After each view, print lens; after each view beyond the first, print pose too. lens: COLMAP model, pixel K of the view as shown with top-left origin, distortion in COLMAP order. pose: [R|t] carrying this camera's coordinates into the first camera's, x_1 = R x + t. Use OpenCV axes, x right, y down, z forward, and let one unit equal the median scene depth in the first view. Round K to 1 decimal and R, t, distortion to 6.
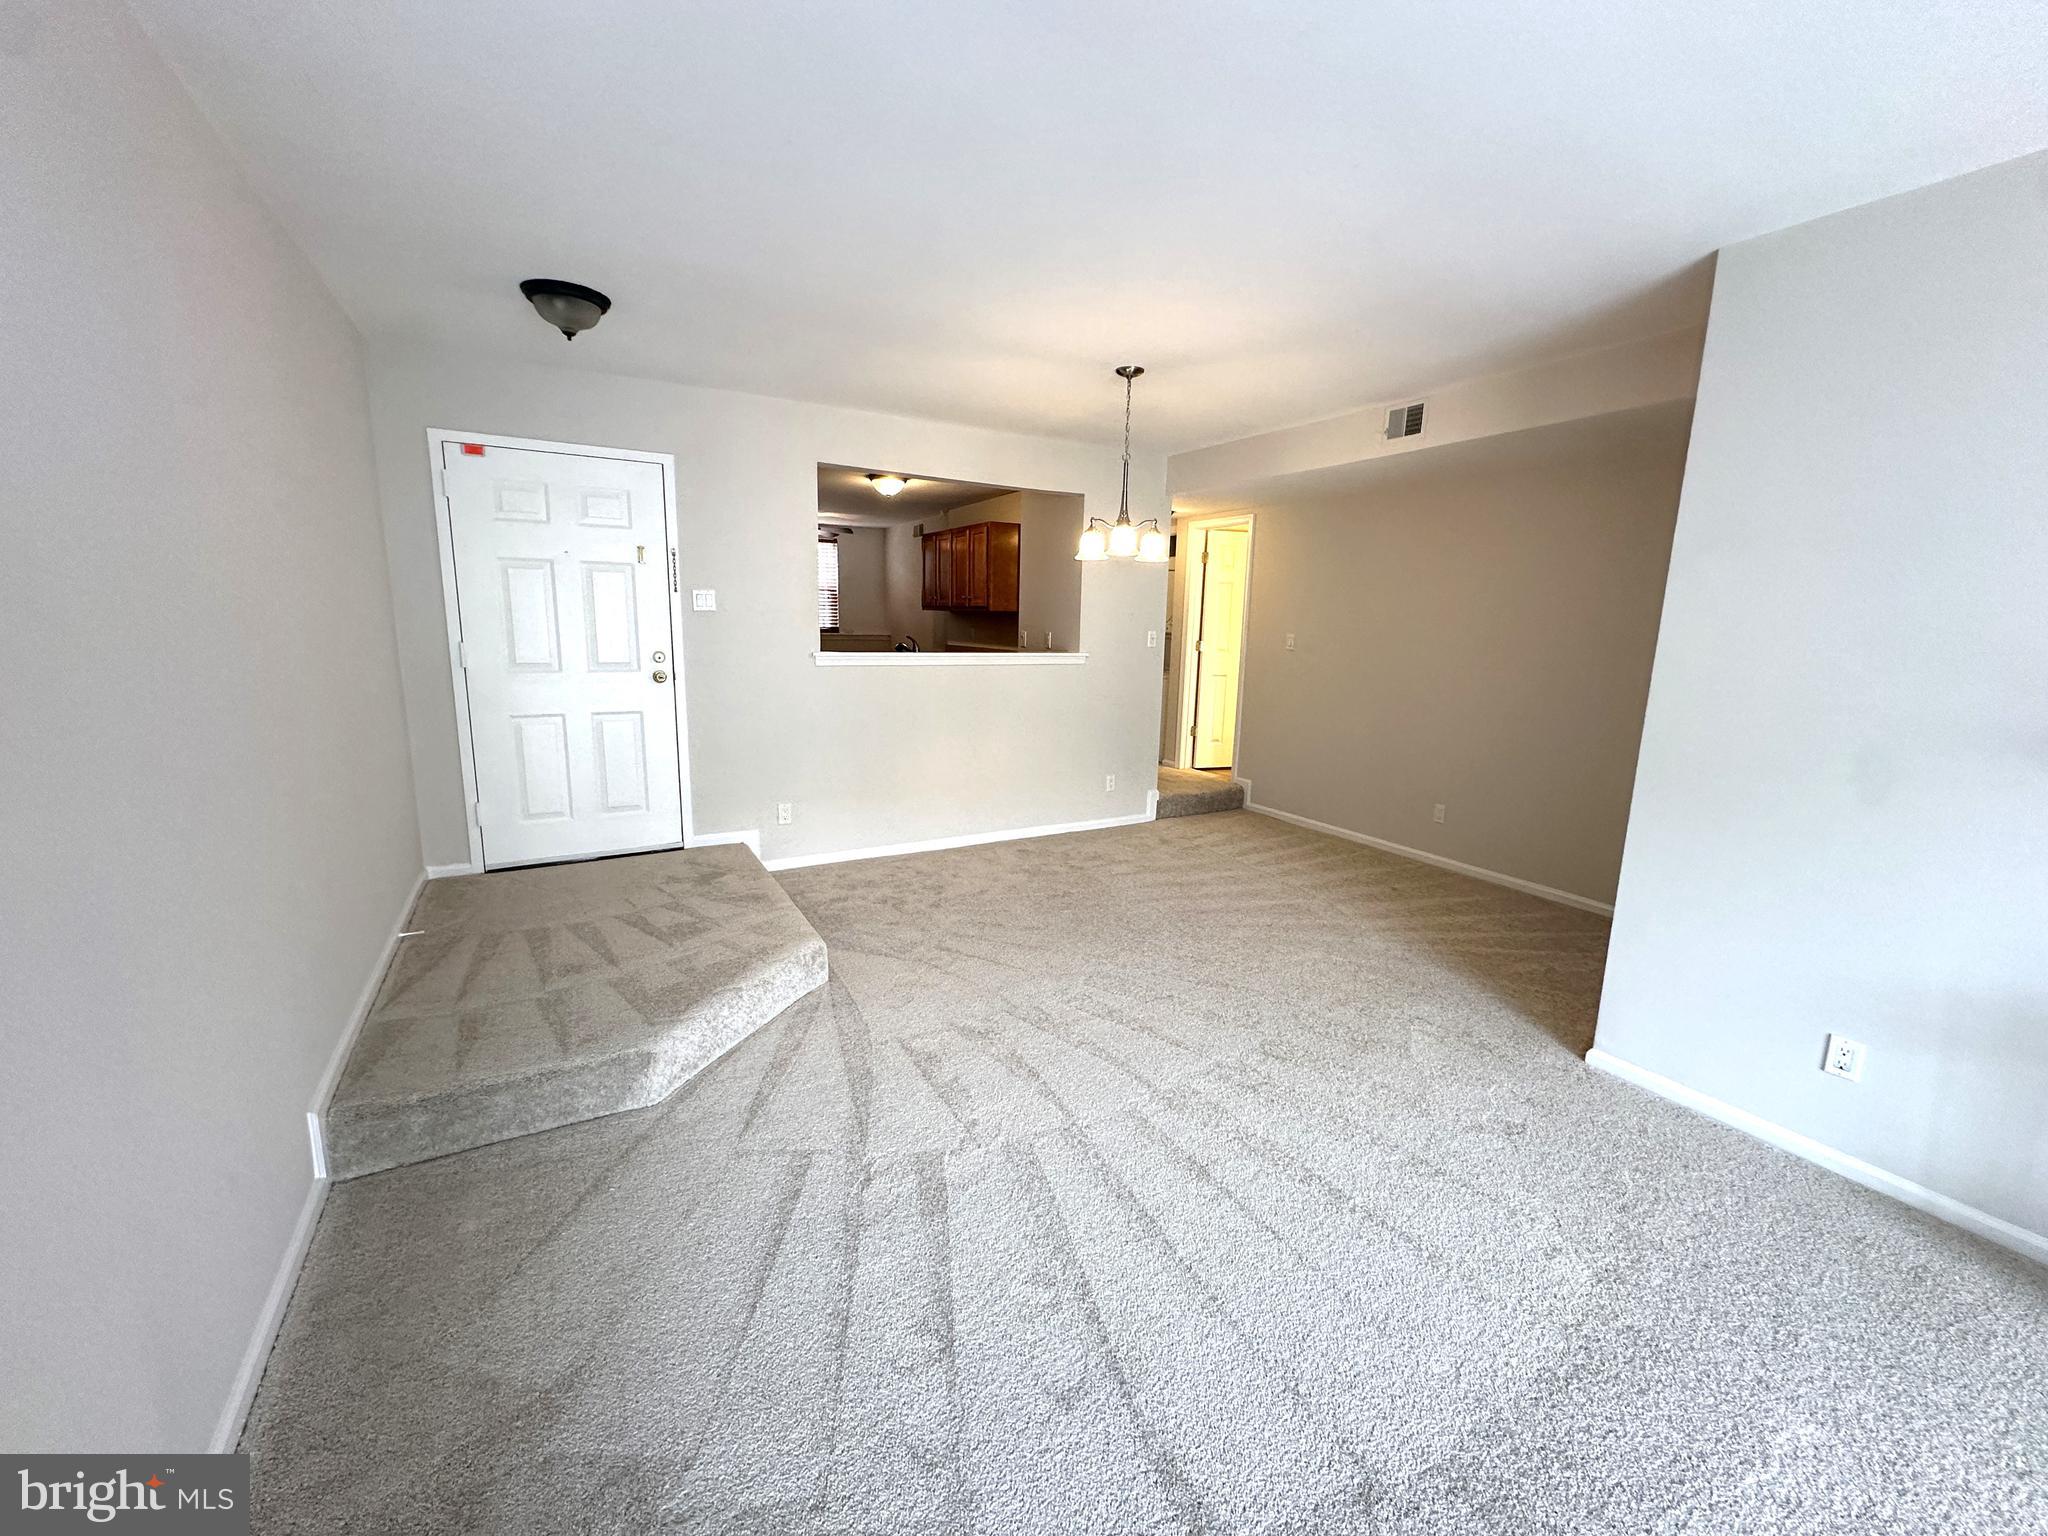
lens RADIAL K [[816.3, 0, 1021.8], [0, 816.3, 767.4], [0, 0, 1]] dist [-0.000659, -0.000209]
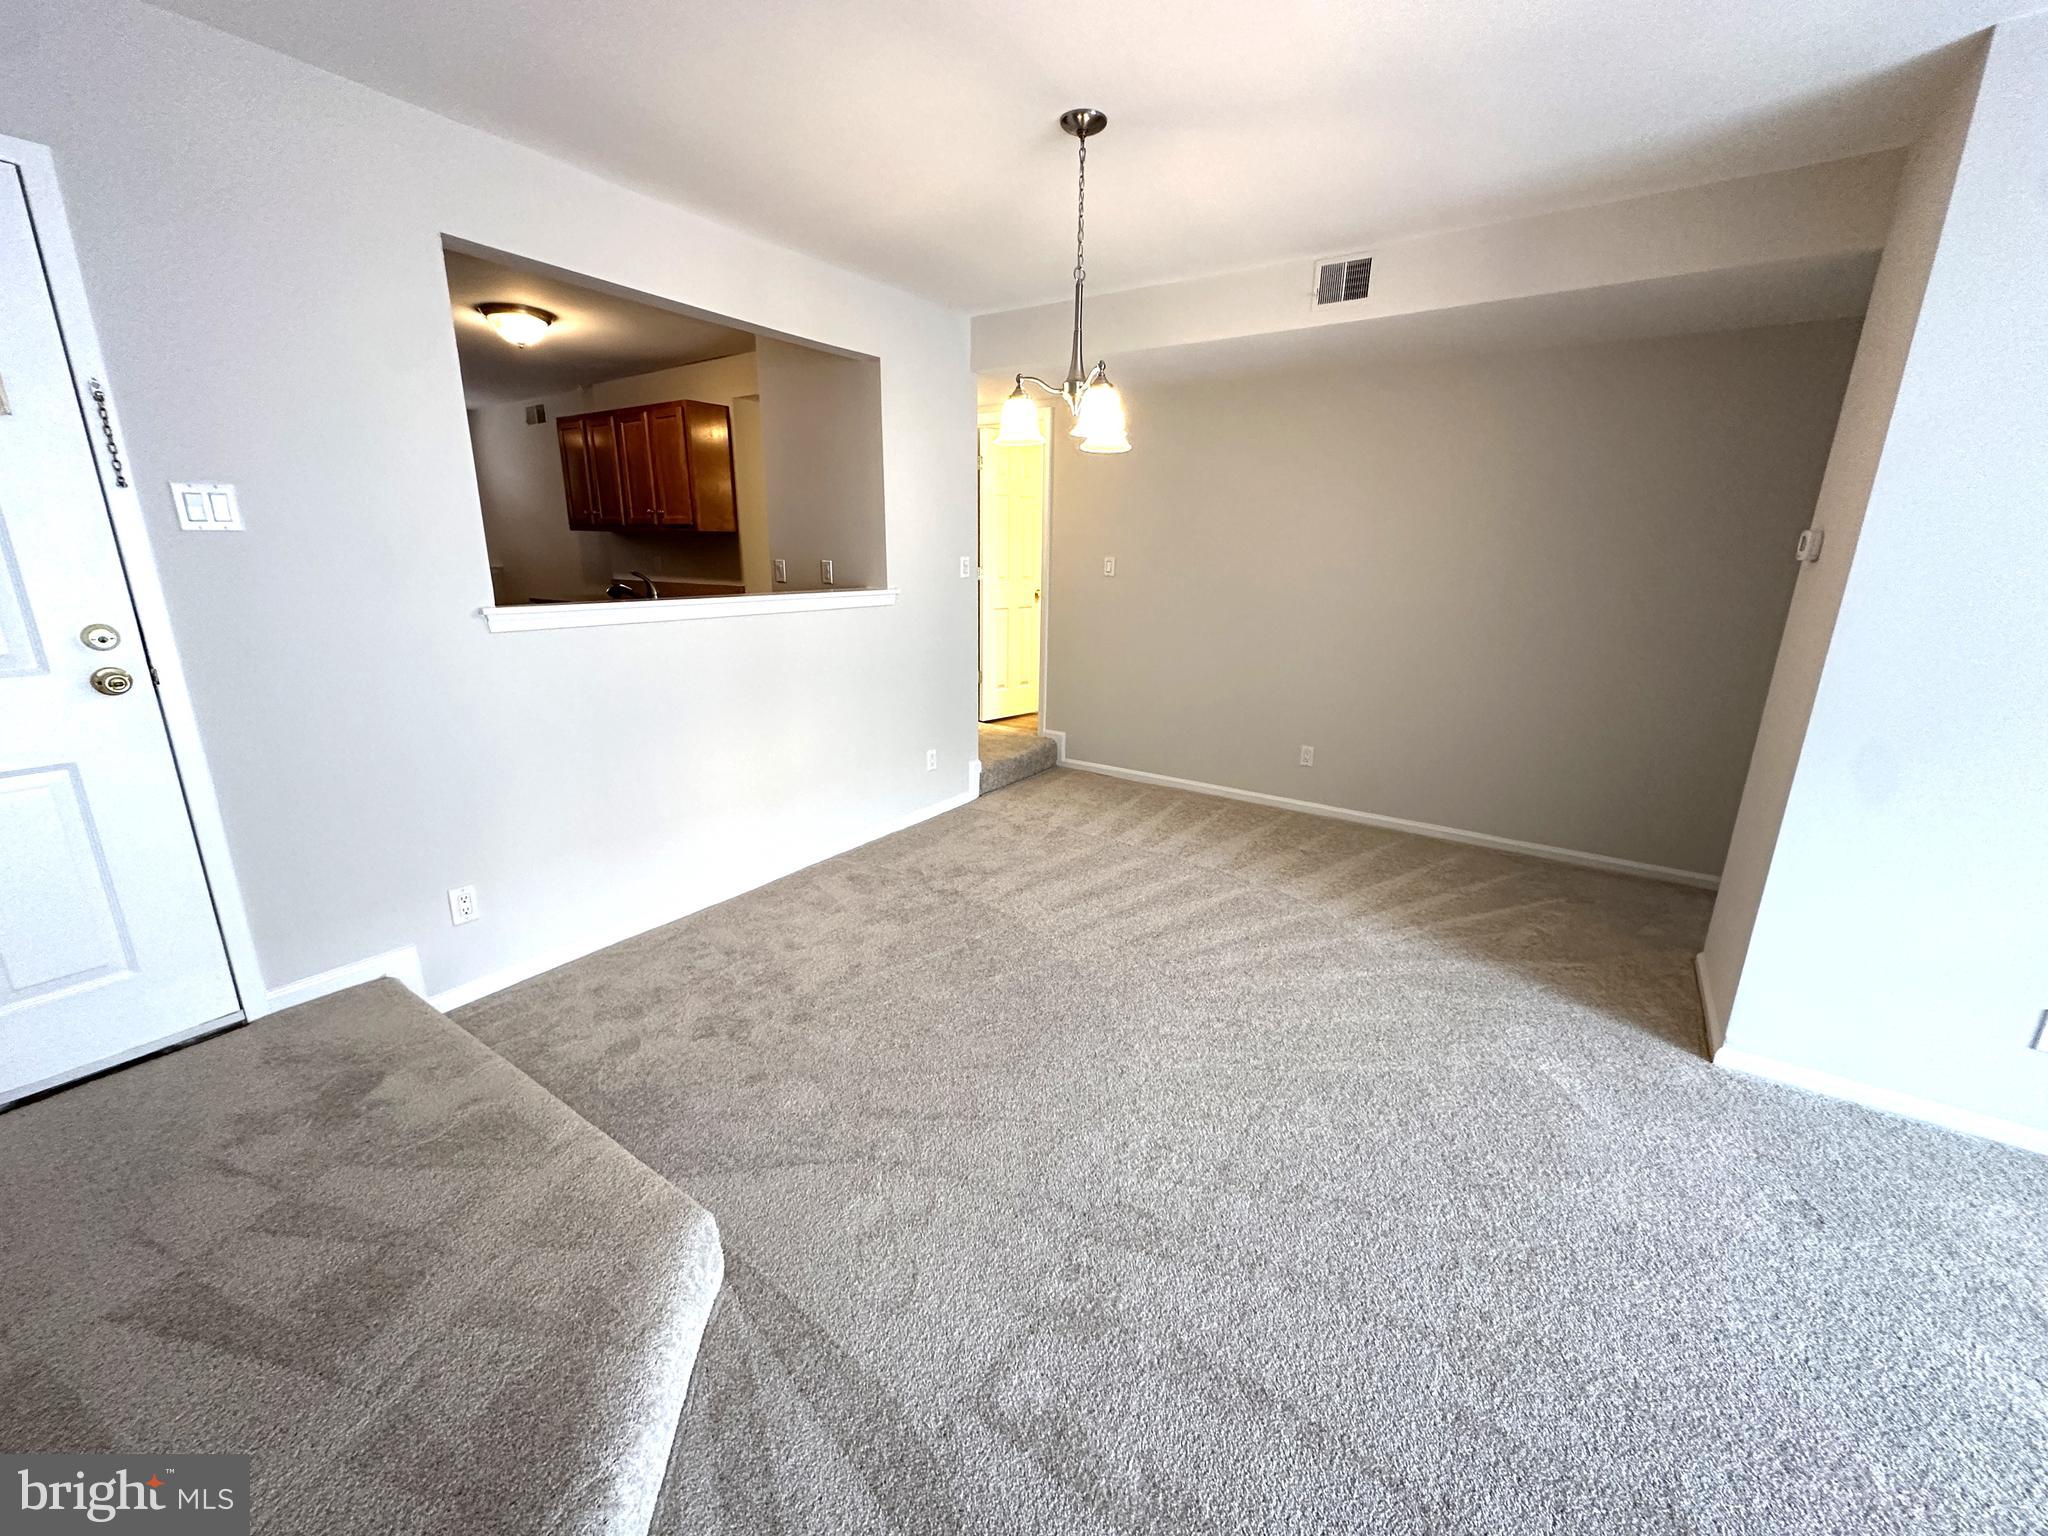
lens RADIAL K [[816.3, 0, 1021.8], [0, 816.3, 767.4], [0, 0, 1]] dist [-0.000659, -0.000209]
pose [[0.897393, -0.126177, 0.422807, -0.181244], [0.086957, 0.990022, 0.110886, -0.067206], [-0.432579, -0.062742, 0.899410, 0.359403]]
